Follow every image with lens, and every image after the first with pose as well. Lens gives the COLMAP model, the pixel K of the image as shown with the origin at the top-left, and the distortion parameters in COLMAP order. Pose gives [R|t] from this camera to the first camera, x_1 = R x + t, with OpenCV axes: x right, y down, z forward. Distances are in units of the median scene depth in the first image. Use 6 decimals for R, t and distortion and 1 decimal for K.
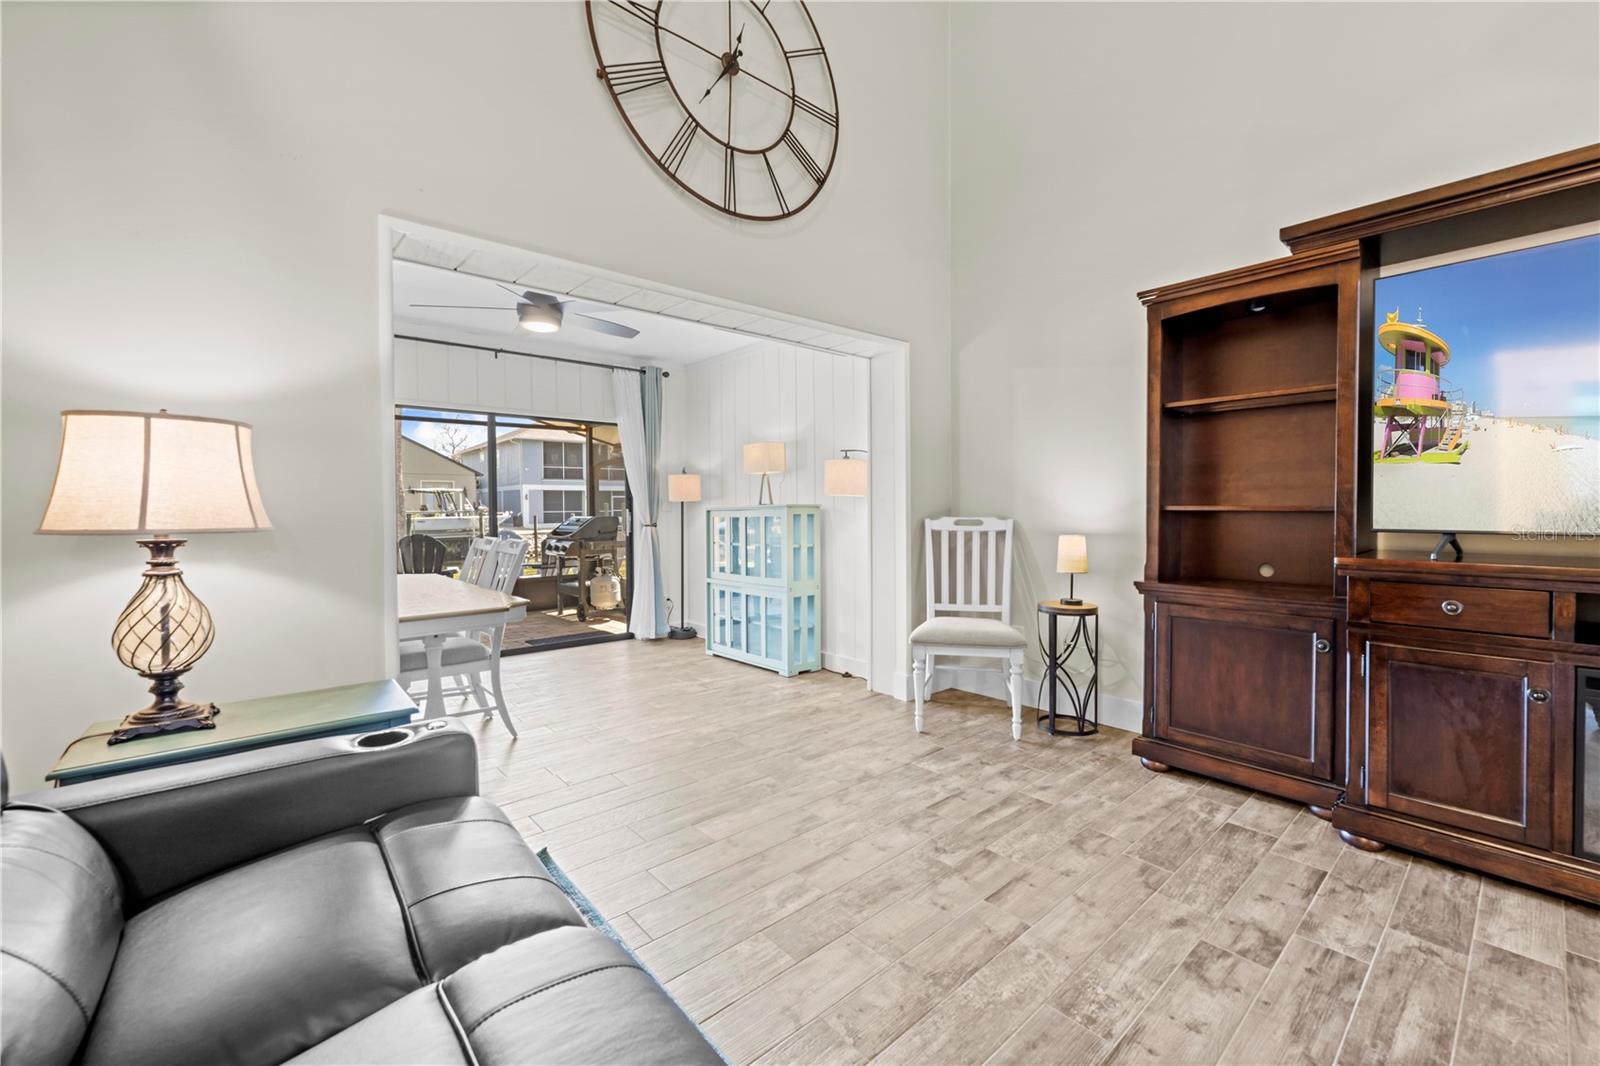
lens RADIAL K [[650.5, 0, 798.0], [0, 650.5, 521.1], [0, 0, 1]] dist [-0.001671, -0.000429]
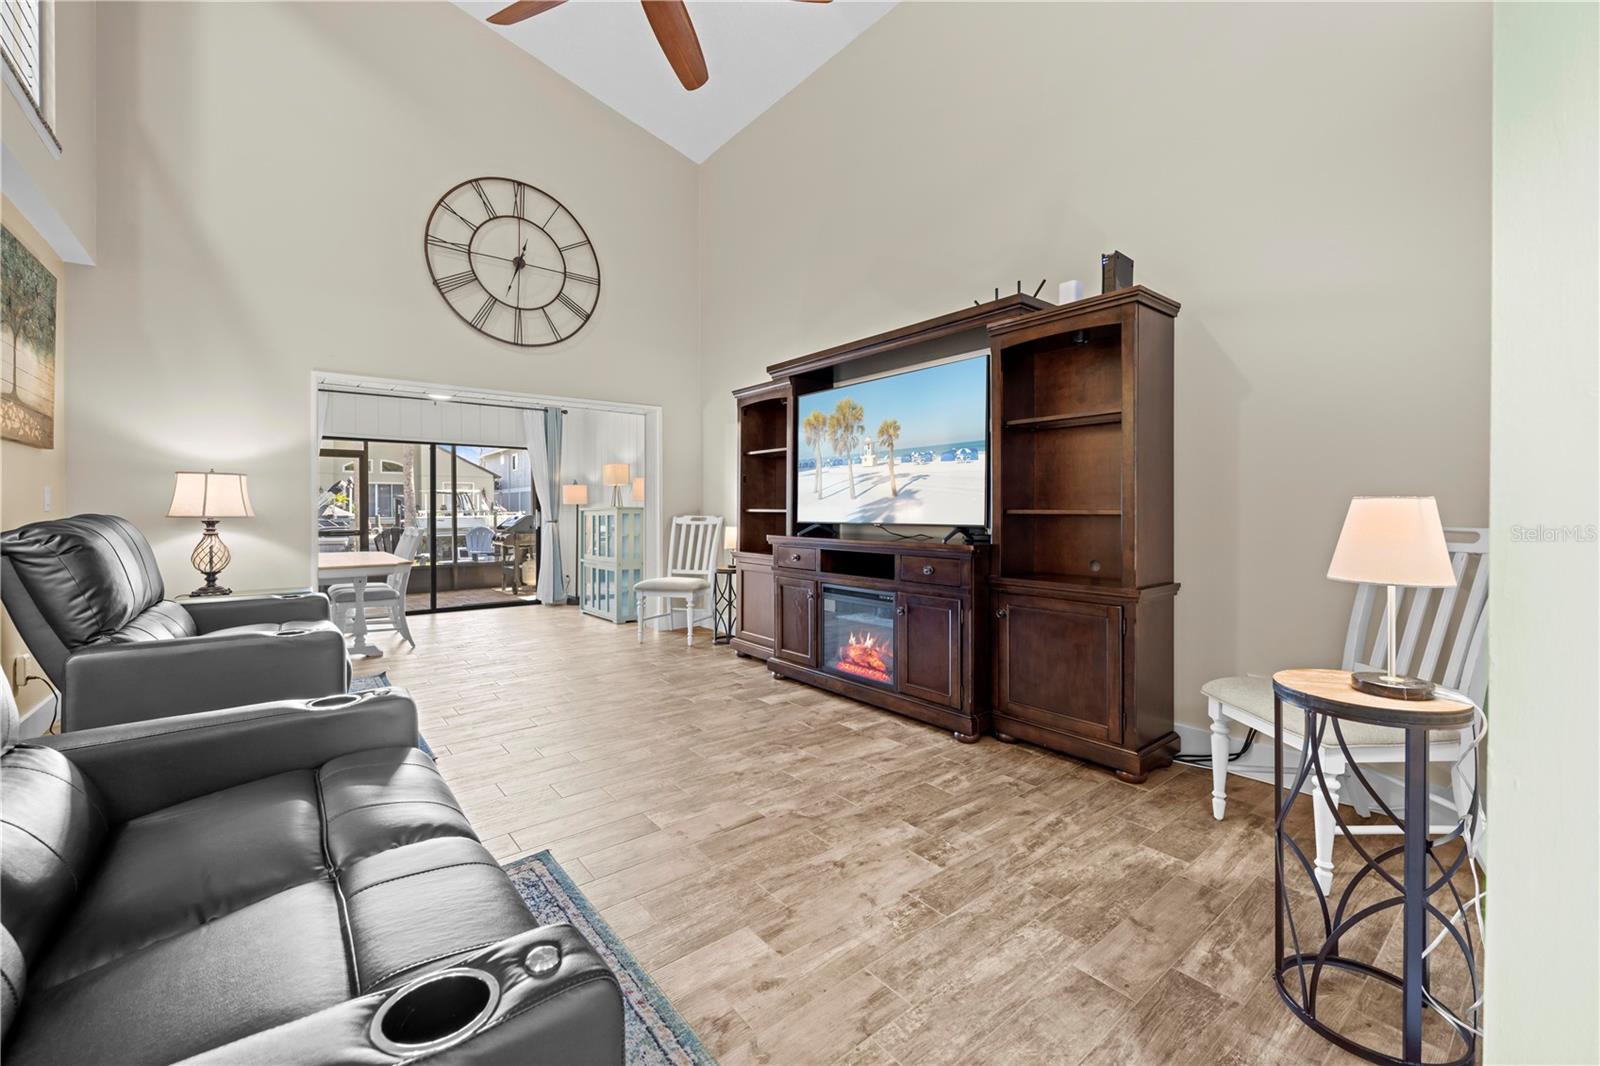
lens RADIAL K [[648.0, 0, 796.7], [0, 648.0, 513.9], [0, 0, 1]] dist [-0.001414, 0.000028]
pose [[0.999167, 0.005860, -0.040387, 0.691379], [-0.006422, 0.999884, -0.013790, 0.011535], [0.040302, 0.014038, 0.999089, -0.703159]]
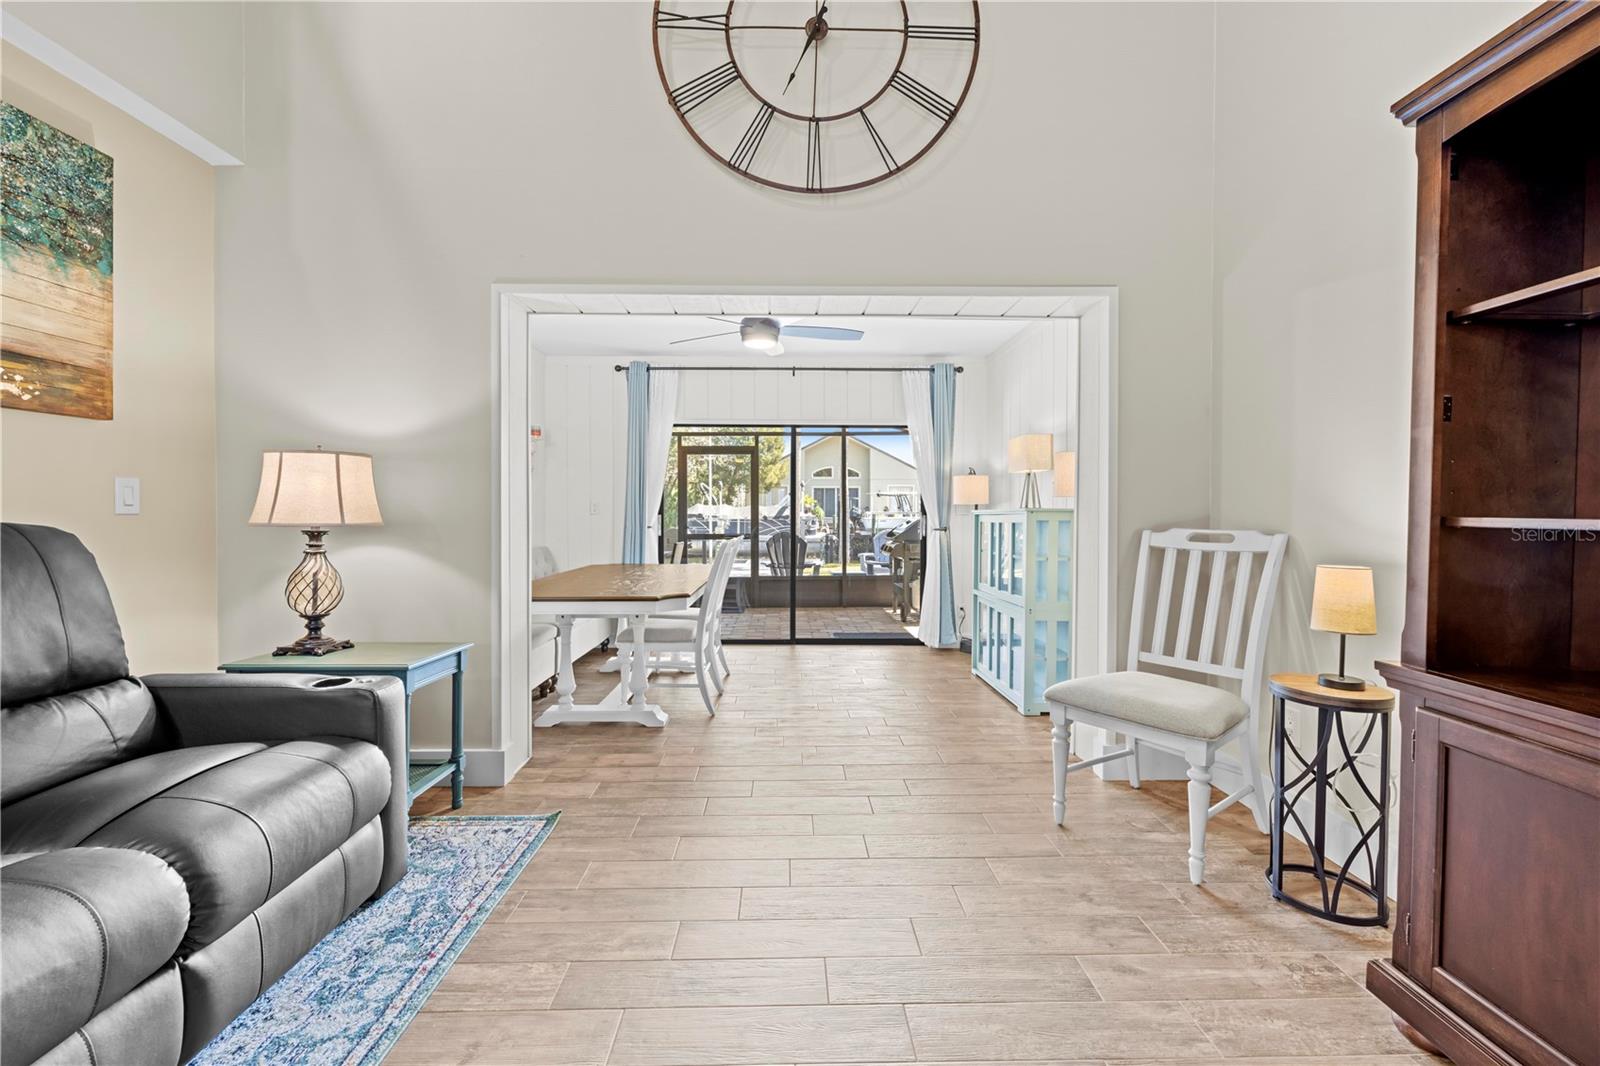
lens RADIAL K [[644.0, 0, 799.7], [0, 644.0, 521.0], [0, 0, 1]] dist [-0.001130, -0.000115]
pose [[0.769514, 0.018816, -0.638352, 0.437801], [-0.020747, 0.999775, 0.004459, -0.011300], [0.638293, 0.009813, 0.769731, 0.272389]]
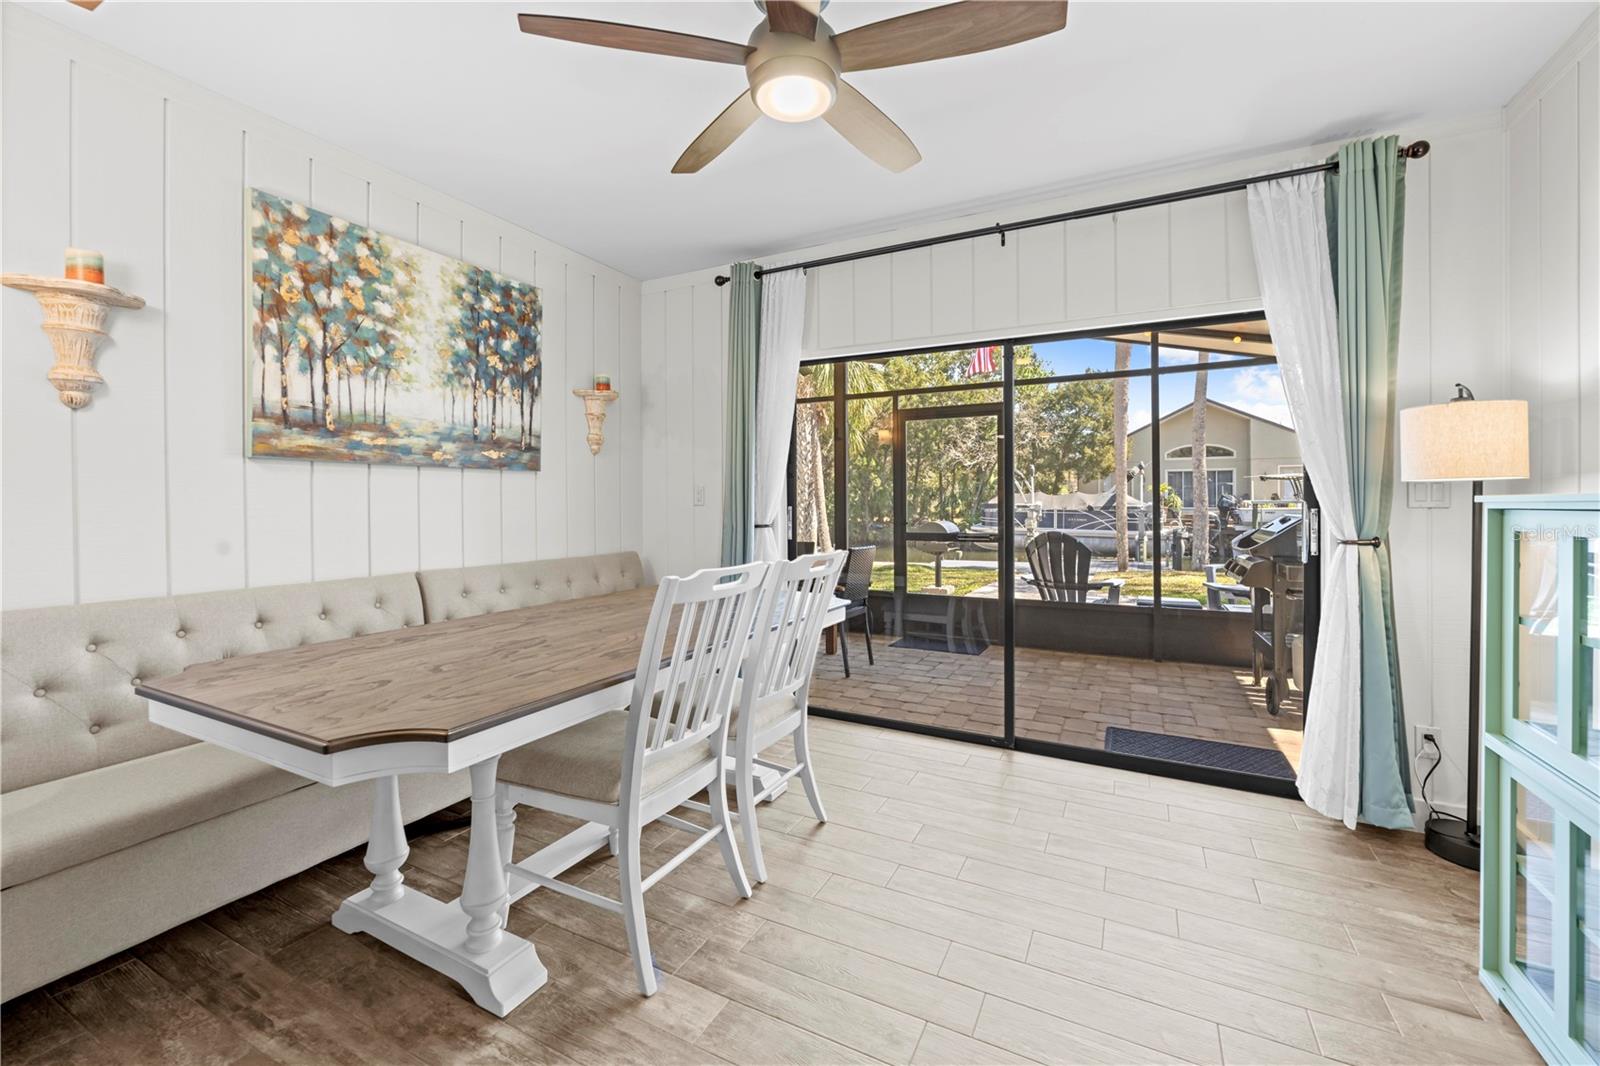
lens RADIAL K [[654.2, 0, 800.7], [0, 654.2, 501.2], [0, 0, 1]] dist [-0.000899, -0.000125]
pose [[0.368725, 0.008084, -0.929503, 0.042844], [-0.020279, 0.999794, 0.000651, -0.024112], [0.929317, 0.018610, 0.368813, 1.053901]]
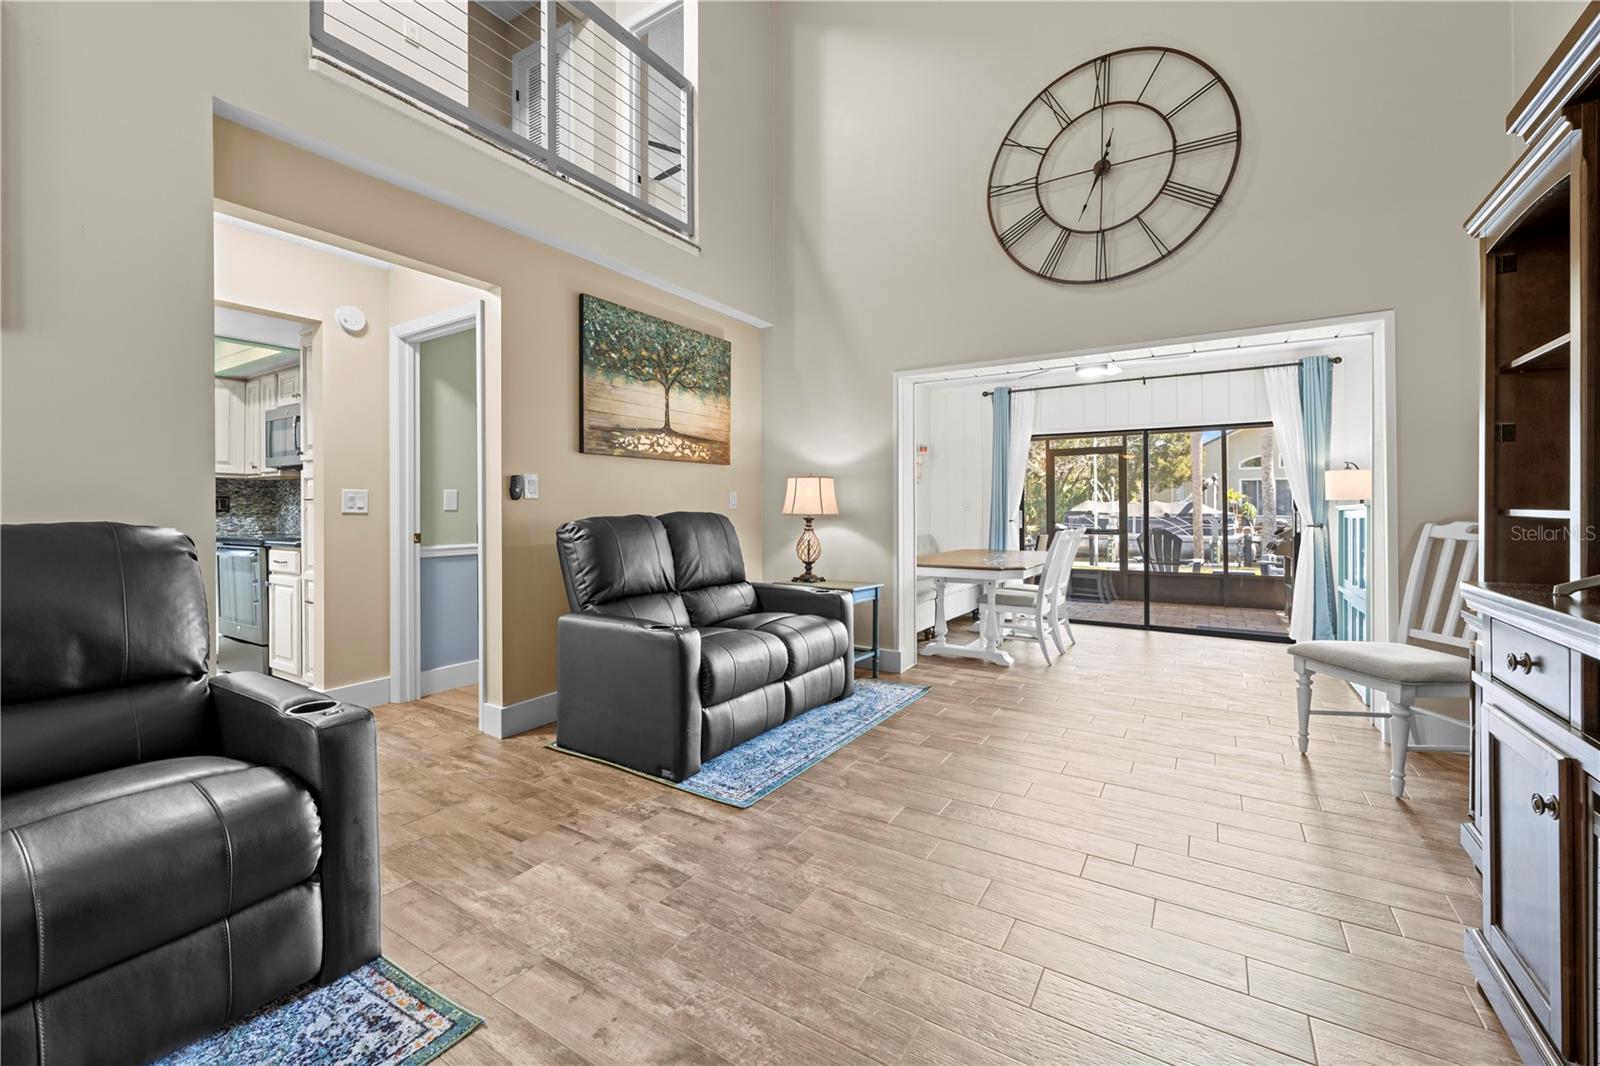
lens RADIAL K [[654.2, 0, 800.7], [0, 654.2, 501.2], [0, 0, 1]] dist [-0.000899, -0.000125]
pose [[0.289072, -0.003124, -0.957302, 0.910135], [-0.021414, 0.999723, -0.009728, -0.007193], [0.957068, 0.023311, 0.288925, 0.050353]]
